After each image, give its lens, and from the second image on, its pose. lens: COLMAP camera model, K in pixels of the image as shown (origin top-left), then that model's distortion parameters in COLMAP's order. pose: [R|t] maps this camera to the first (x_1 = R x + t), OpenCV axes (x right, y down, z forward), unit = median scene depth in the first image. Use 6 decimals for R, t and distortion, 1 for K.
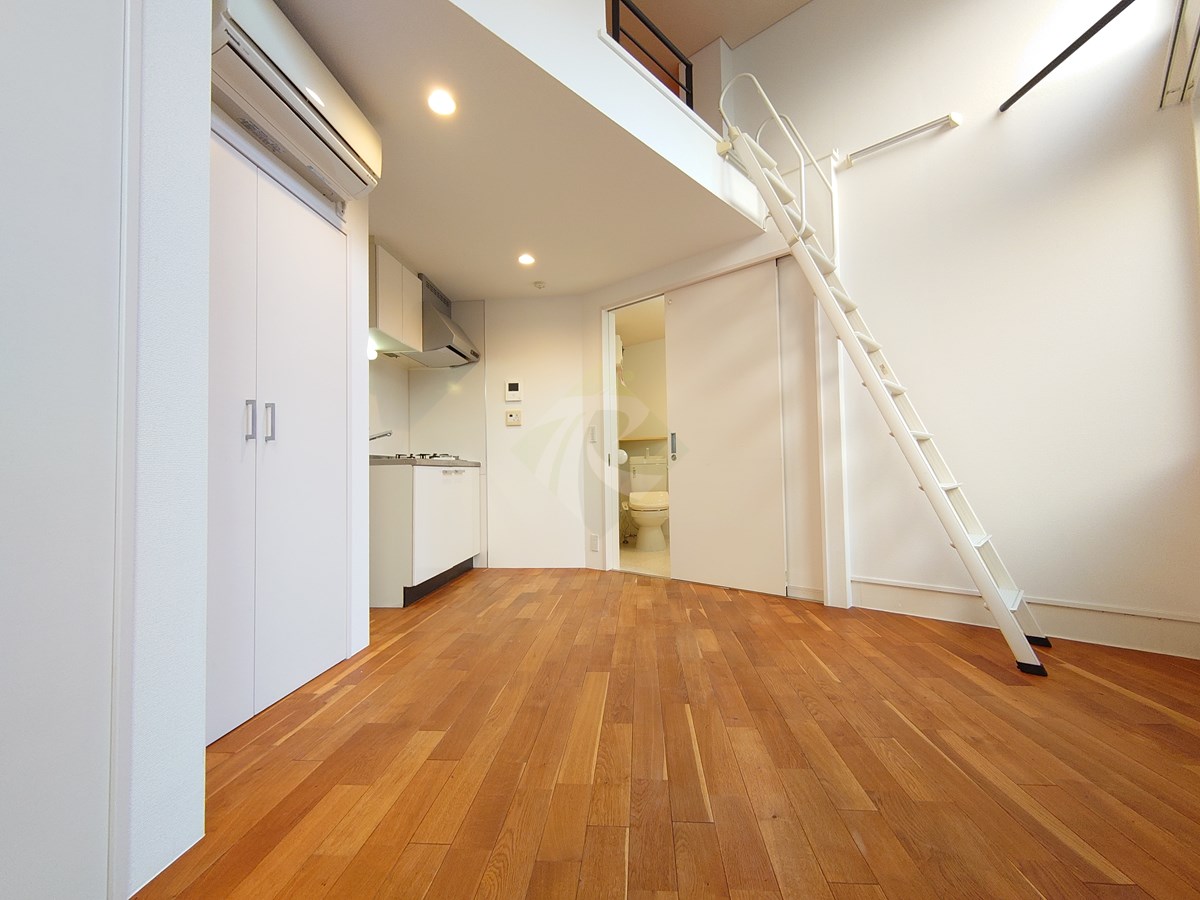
lens RADIAL K [[515.2, 0, 603.4], [0, 515.2, 447.6], [0, 0, 1]] dist [0.003686, -0.002814]
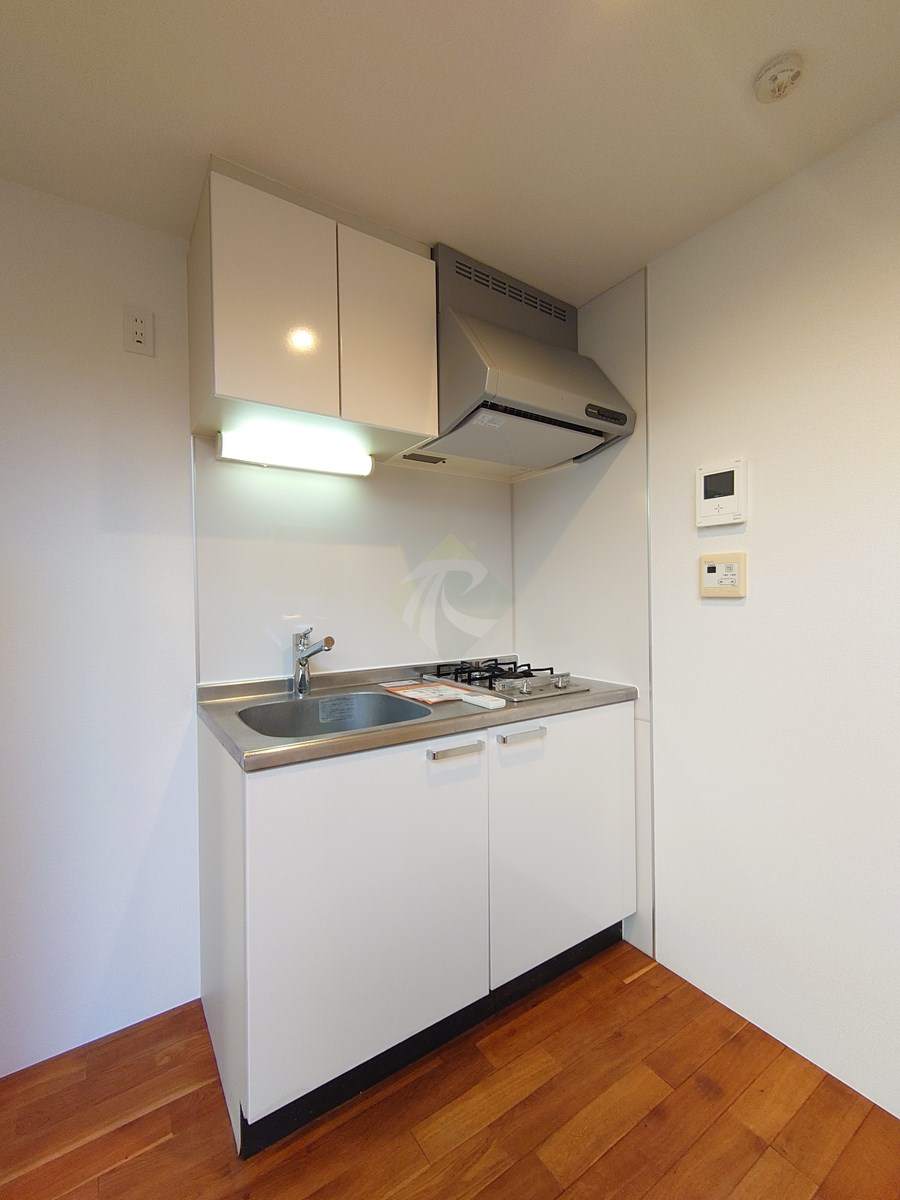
lens RADIAL K [[515.2, 0, 448.5], [0, 515.2, 598.0], [0, 0, 1]] dist [0.003686, -0.002814]
pose [[0.616596, 0.016010, -0.787117, -0.015770], [0.029949, 0.998593, 0.043772, -0.063270], [0.786710, -0.050563, 0.615249, 0.645949]]
